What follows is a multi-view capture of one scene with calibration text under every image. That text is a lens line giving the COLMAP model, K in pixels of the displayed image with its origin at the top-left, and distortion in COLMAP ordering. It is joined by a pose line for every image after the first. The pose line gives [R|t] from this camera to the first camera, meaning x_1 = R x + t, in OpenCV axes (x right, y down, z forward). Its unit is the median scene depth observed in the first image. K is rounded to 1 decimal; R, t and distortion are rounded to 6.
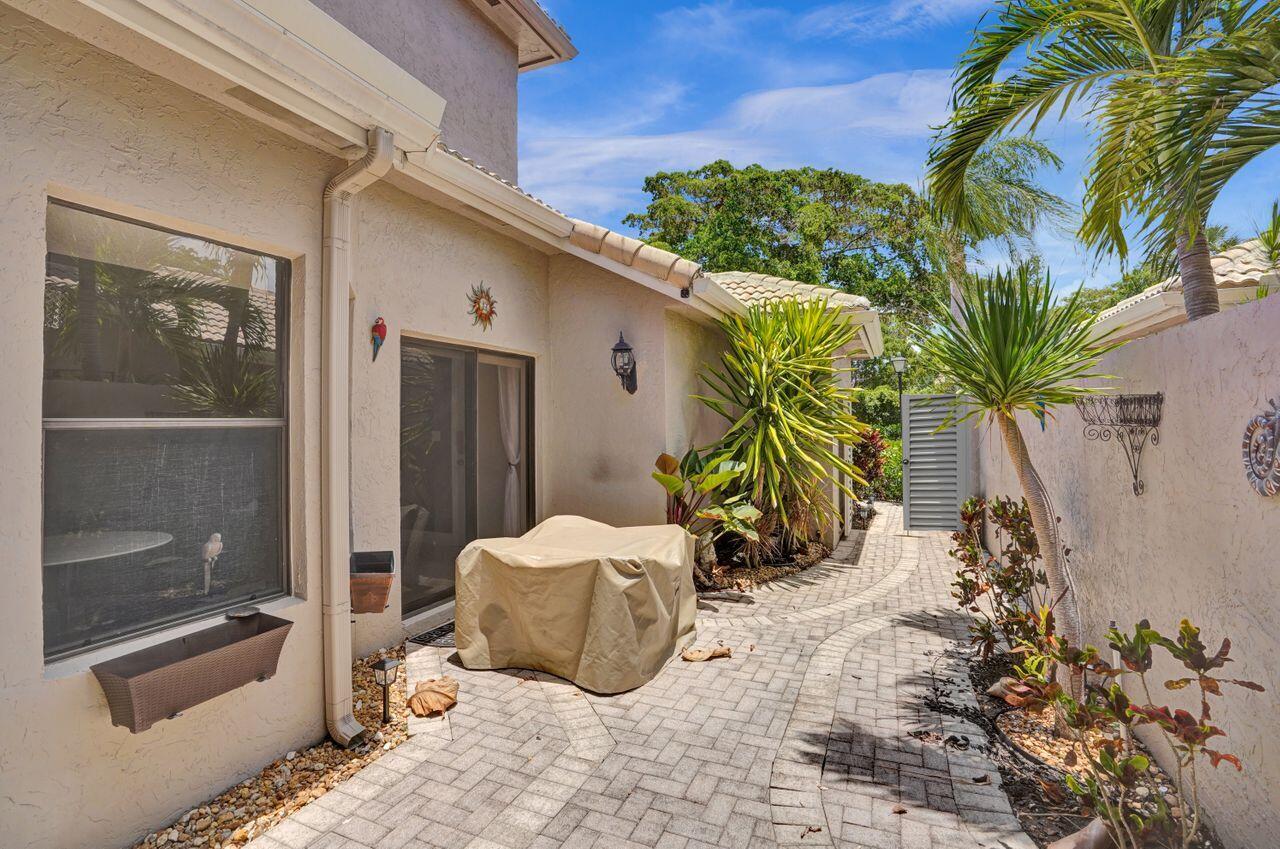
lens RADIAL K [[610.1, 0, 631.8], [0, 610.1, 439.4], [0, 0, 1]] dist [-0.021336, 0.000815]
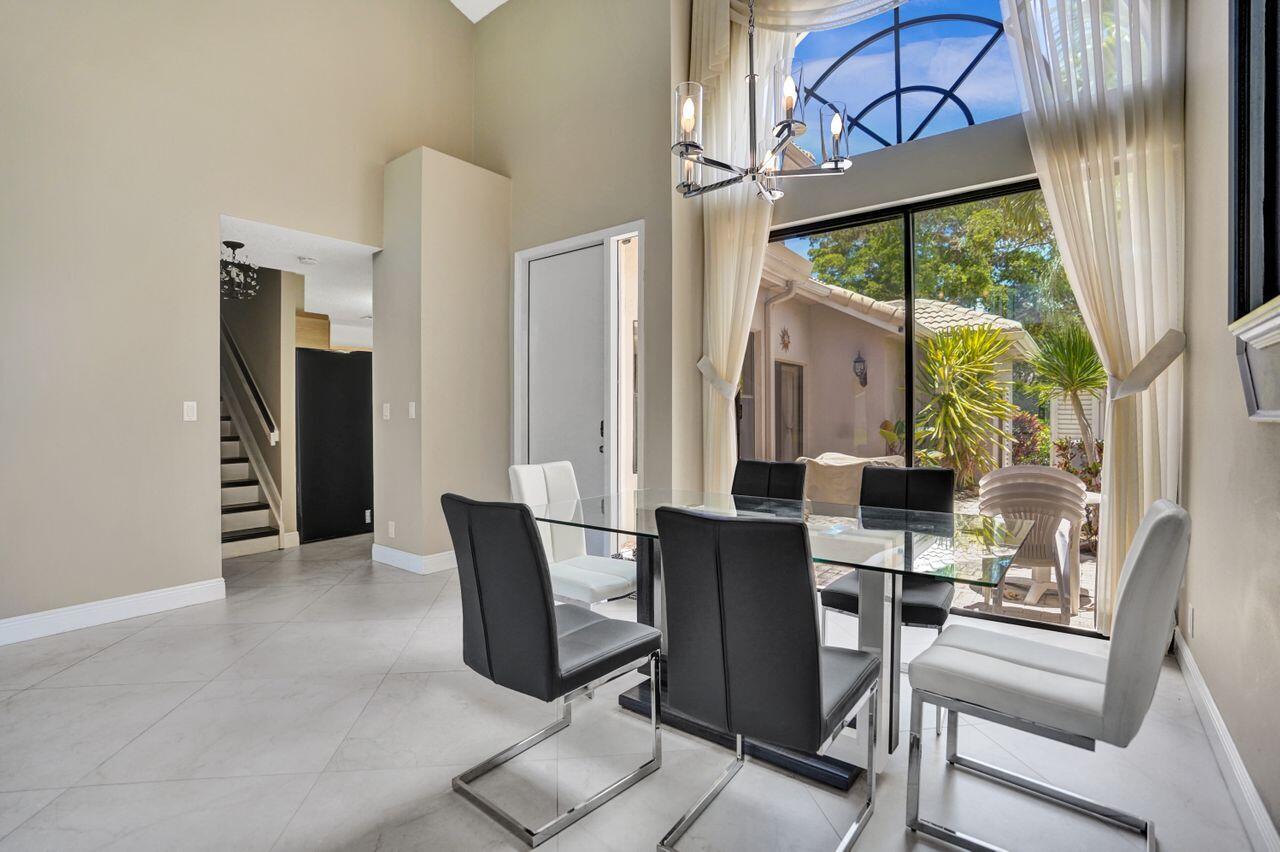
lens RADIAL K [[610.1, 0, 631.8], [0, 610.1, 440.9], [0, 0, 1]] dist [-0.021336, 0.000815]
pose [[0.973071, 0.015929, -0.229956, -0.220448], [-0.013634, 0.999840, 0.011564, 0.061851], [0.230103, -0.008117, 0.973132, -0.753039]]
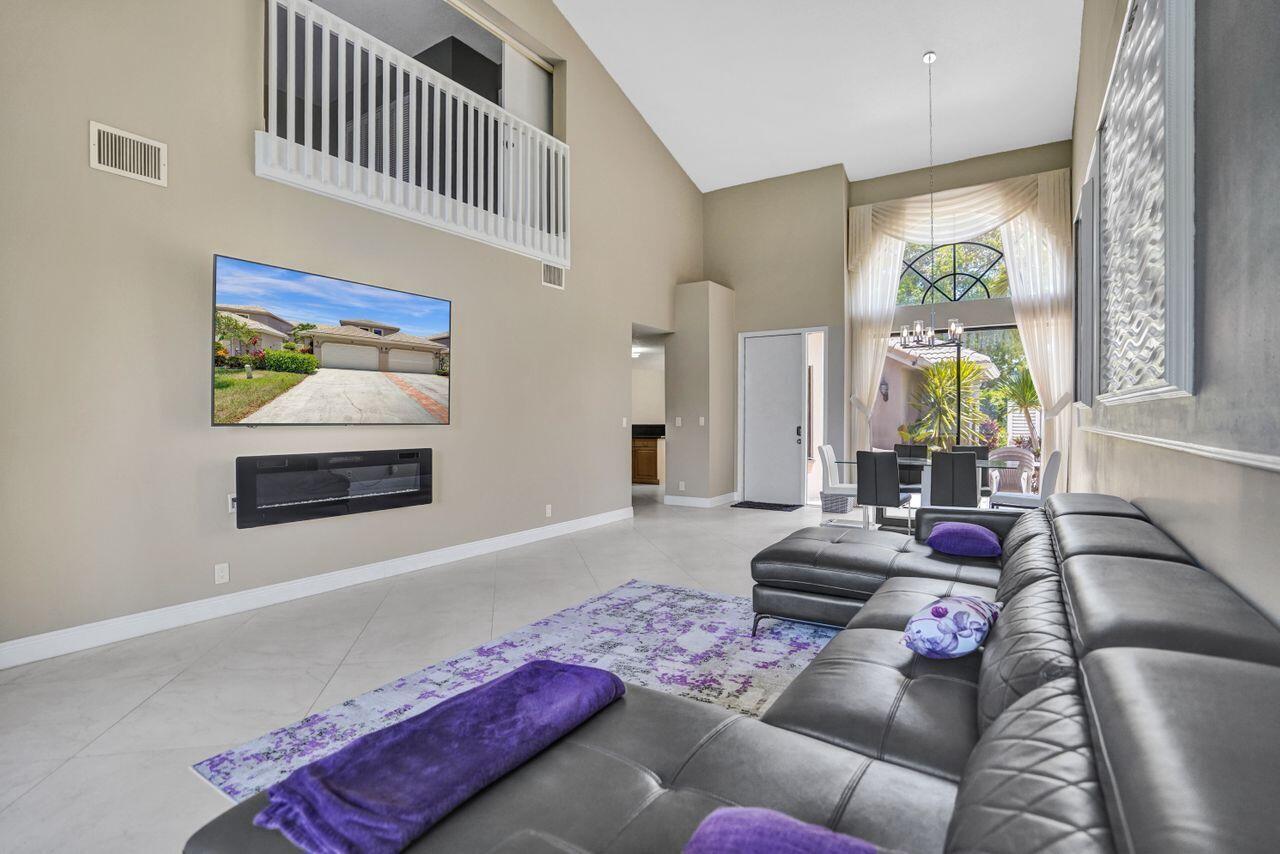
lens RADIAL K [[603.3, 0, 677.1], [0, 603.3, 447.2], [0, 0, 1]] dist [-0.000040, 0.000075]
pose [[0.993362, 0.016126, -0.113898, -0.498574], [-0.014130, 0.999733, 0.018310, 0.071861], [0.114163, -0.016580, 0.993324, -1.366329]]
